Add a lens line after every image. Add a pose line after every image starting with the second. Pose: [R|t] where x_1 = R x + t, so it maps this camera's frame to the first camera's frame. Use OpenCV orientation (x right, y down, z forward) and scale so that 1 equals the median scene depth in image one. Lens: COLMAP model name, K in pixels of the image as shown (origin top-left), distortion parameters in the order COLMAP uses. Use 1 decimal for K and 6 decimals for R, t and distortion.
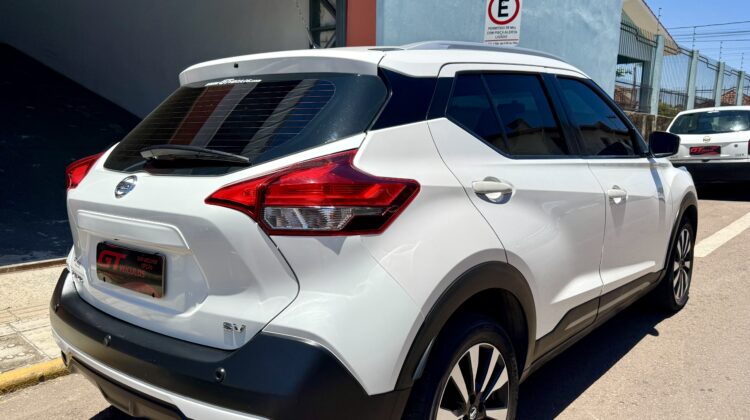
lens RADIAL K [[592.1, 0, 372.3], [0, 592.1, 221.7], [0, 0, 1]] dist [0.013068, 0.003473]
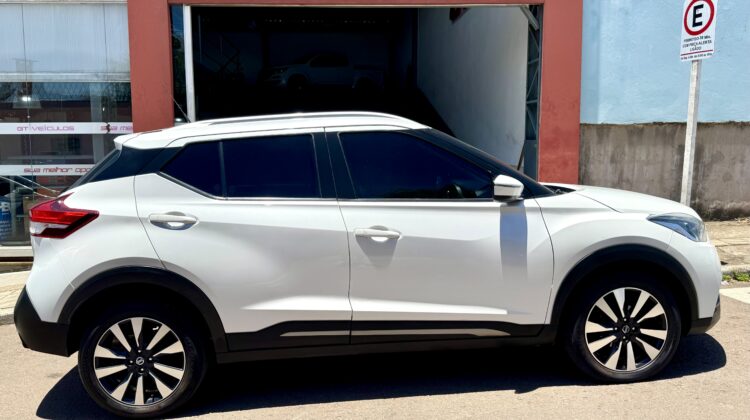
lens RADIAL K [[571.6, 0, 373.3], [0, 571.6, 189.0], [0, 0, 1]] dist [0.111910, -0.165883]
pose [[0.703235, 0.035884, -0.710052, 1.664381], [-0.086256, 0.995654, -0.035109, -0.129873], [0.705706, 0.085936, 0.703274, 0.308275]]
